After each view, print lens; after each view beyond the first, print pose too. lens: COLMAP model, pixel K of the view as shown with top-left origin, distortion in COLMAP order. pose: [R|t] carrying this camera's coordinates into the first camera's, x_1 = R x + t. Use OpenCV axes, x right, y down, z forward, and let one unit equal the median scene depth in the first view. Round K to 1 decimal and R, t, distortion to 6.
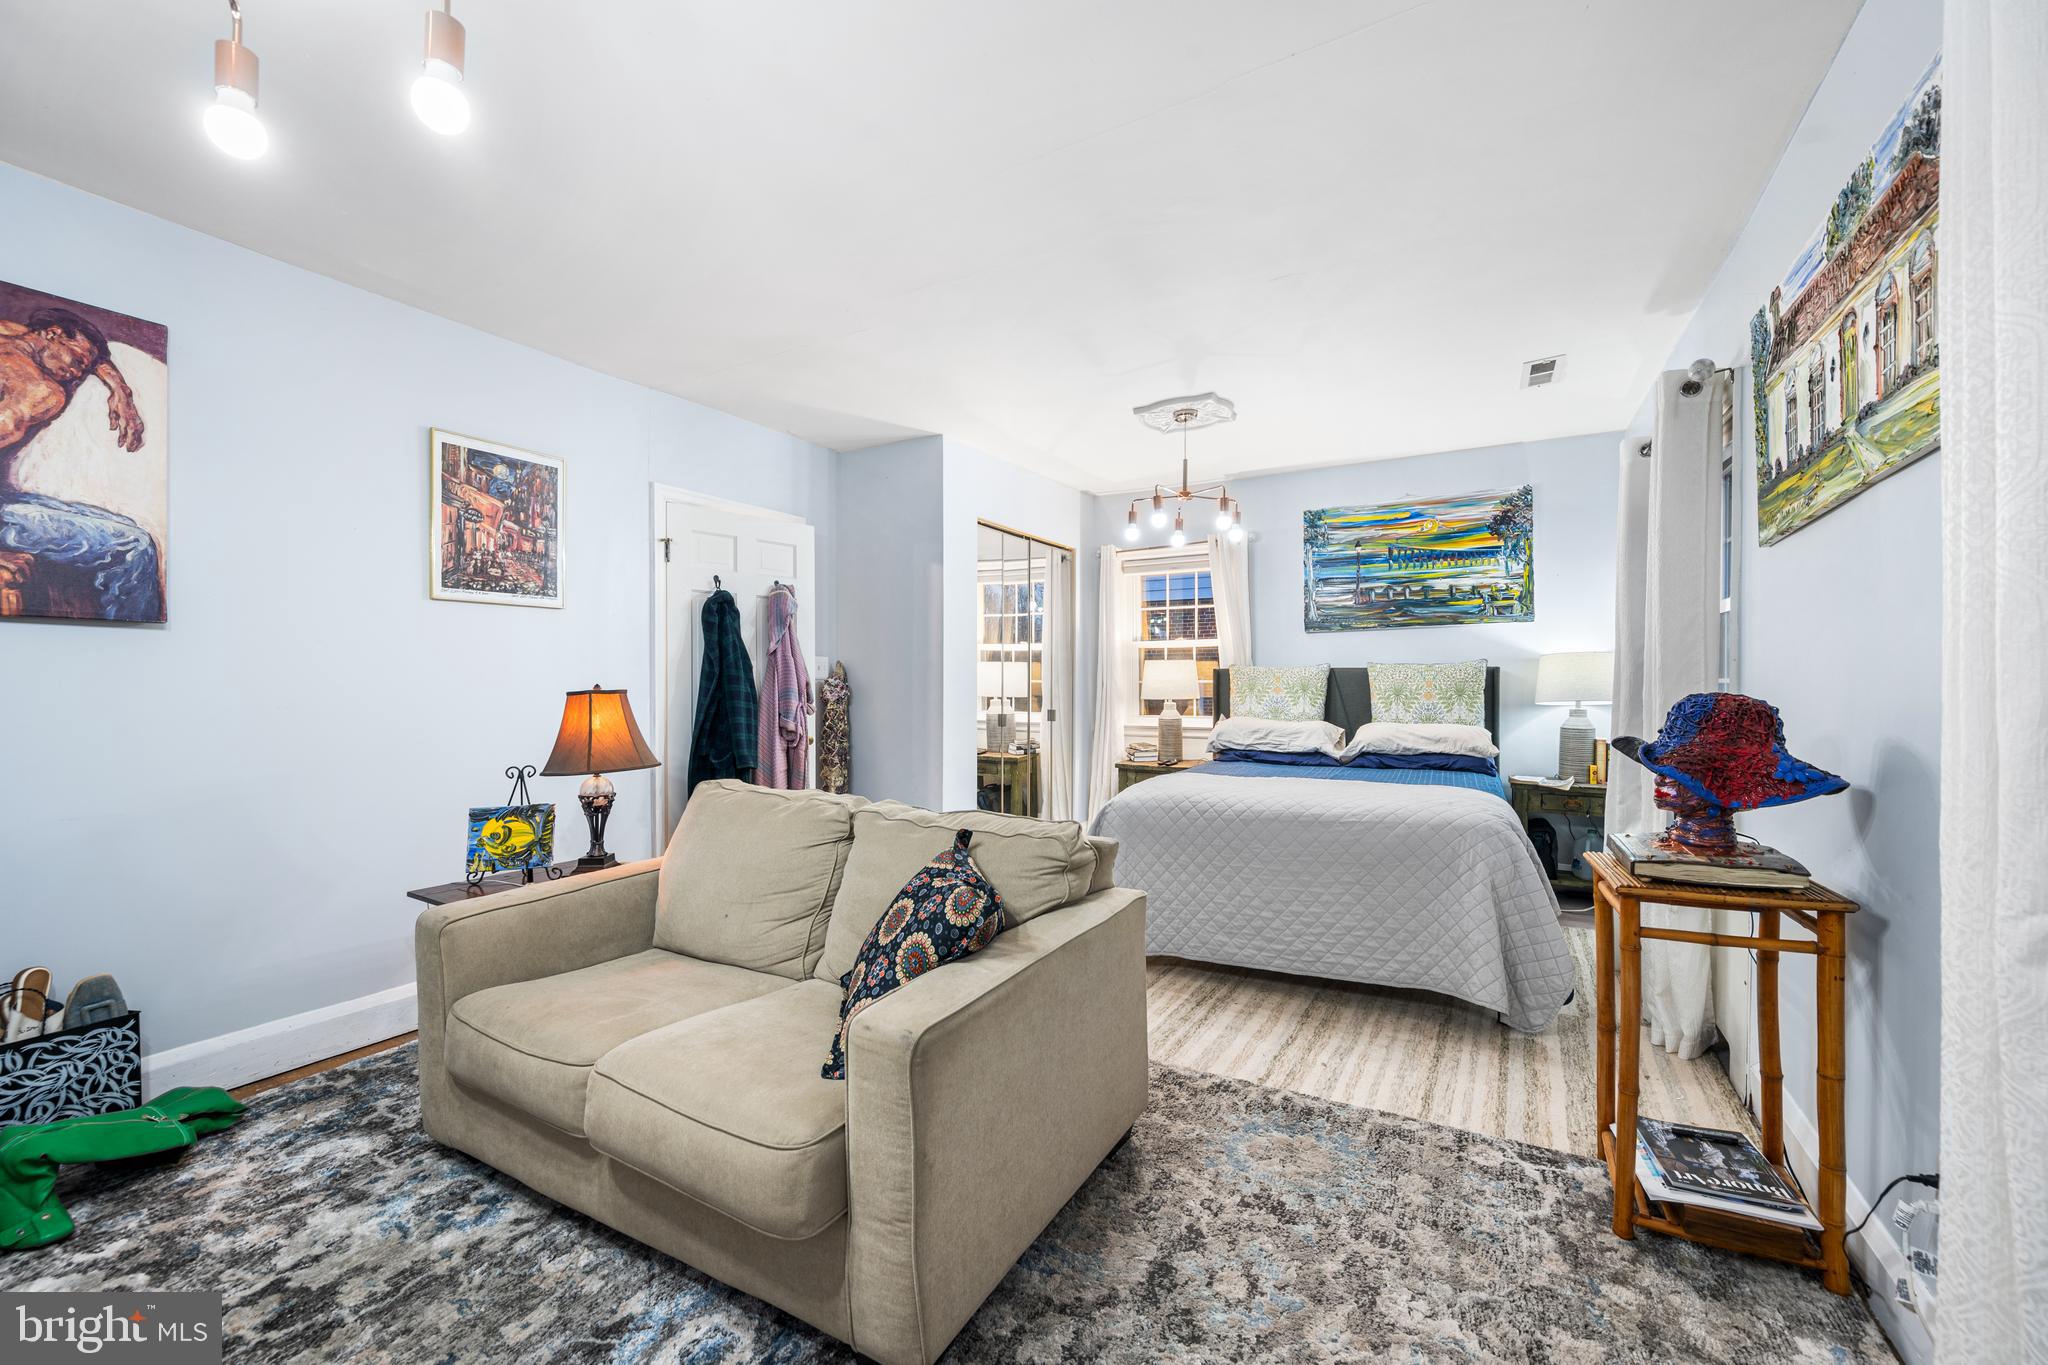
lens RADIAL K [[813.3, 0, 1024.3], [0, 813.3, 686.6], [0, 0, 1]] dist [-0.002955, -0.000077]
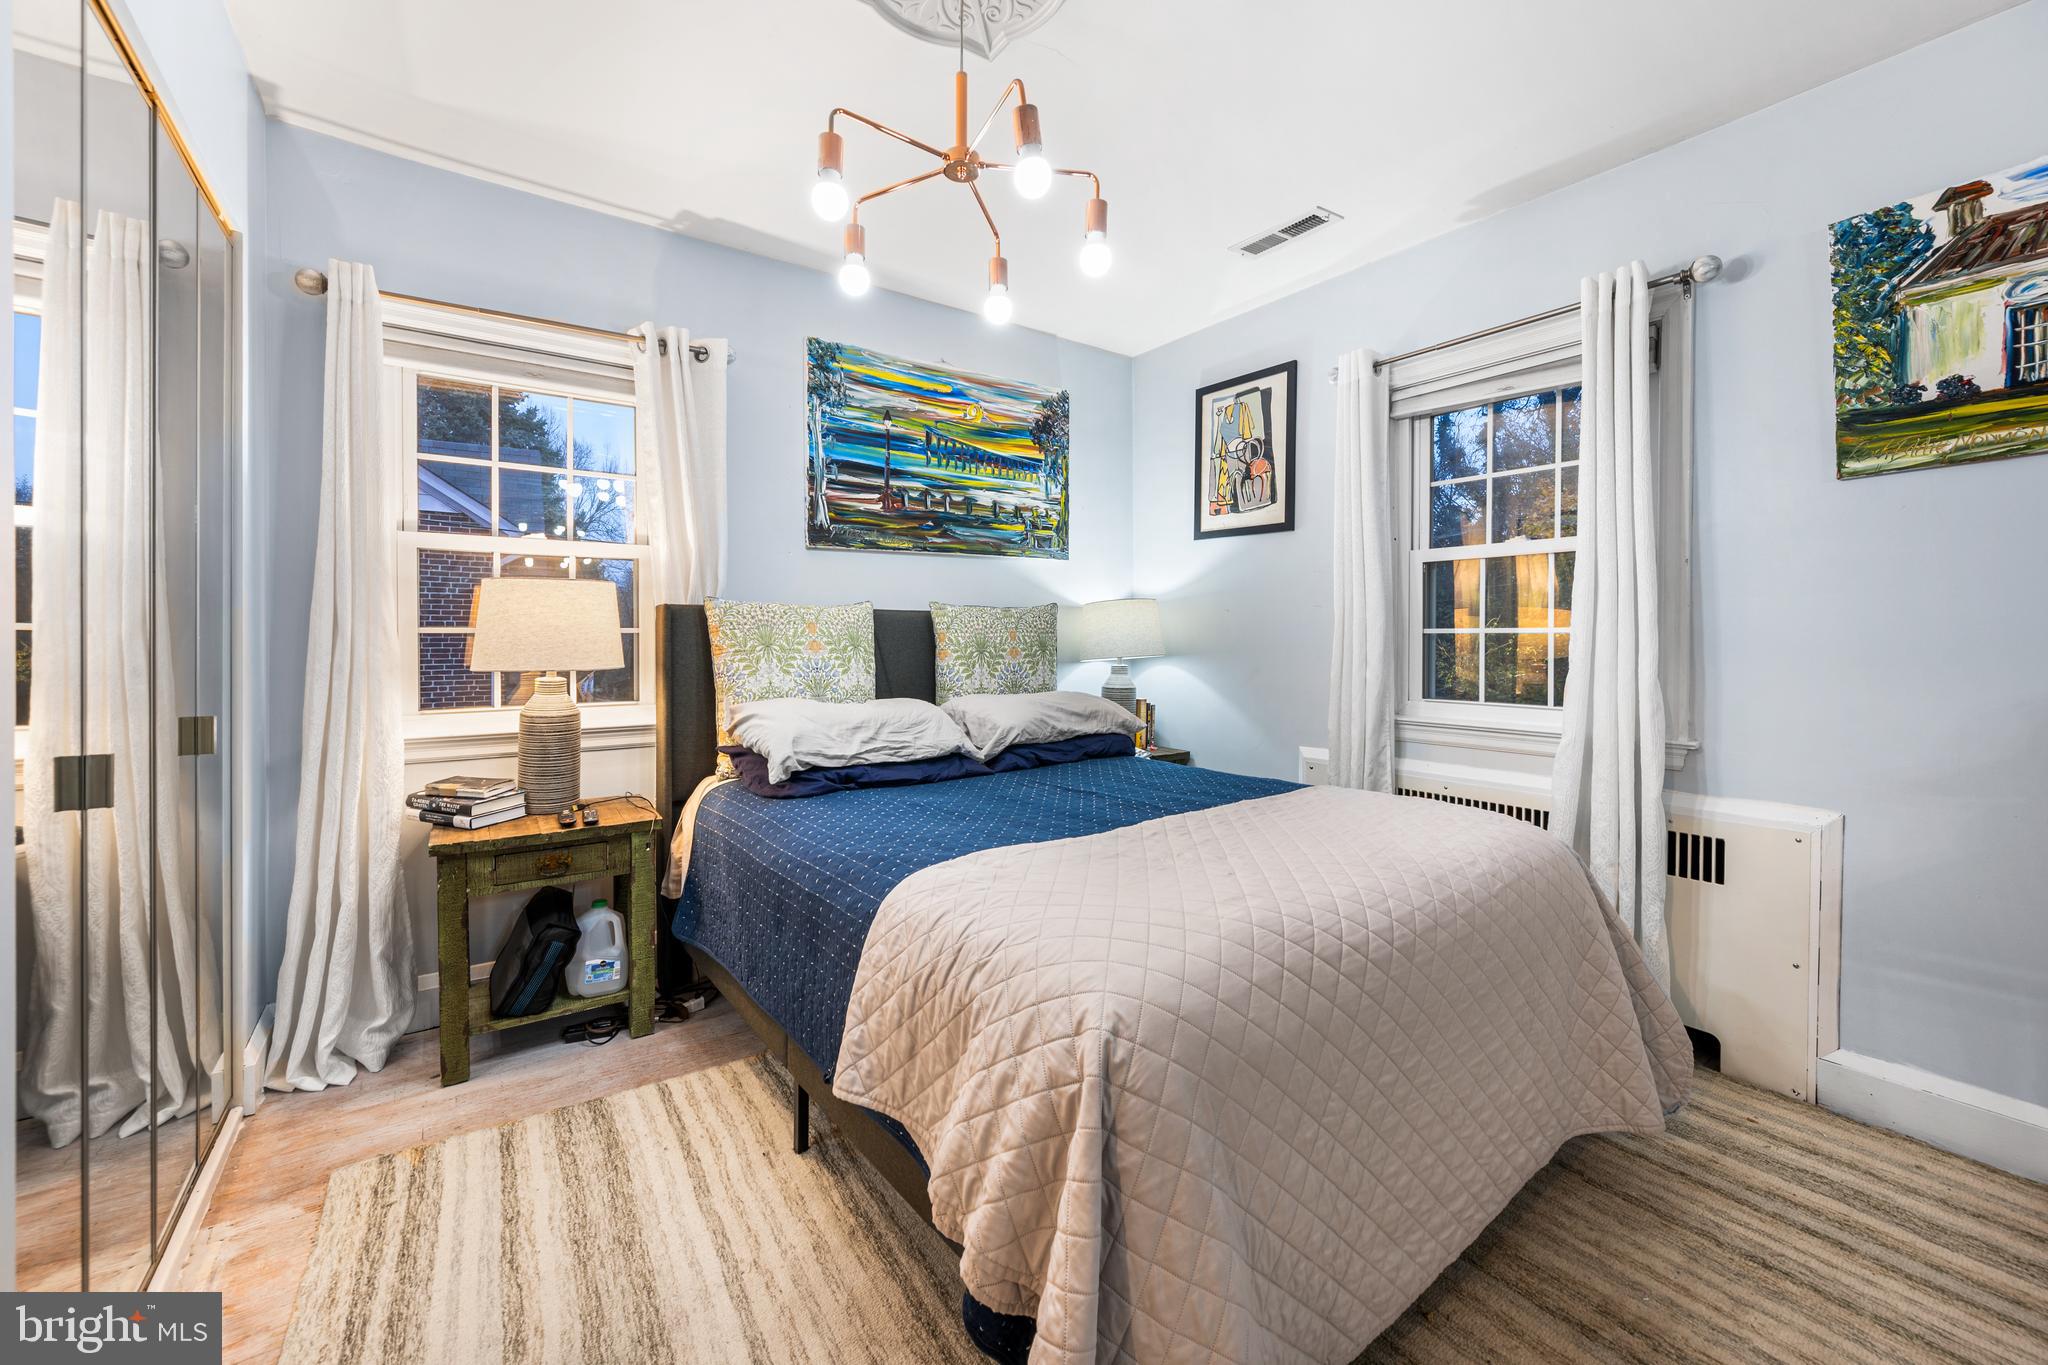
lens RADIAL K [[813.3, 0, 1019.9], [0, 813.3, 650.1], [0, 0, 1]] dist [-0.002955, -0.000077]
pose [[0.417489, -0.011065, 0.908615, -0.126039], [0.002726, 0.999937, 0.010924, 0.001381], [-0.908678, -0.002084, 0.417492, 0.641692]]
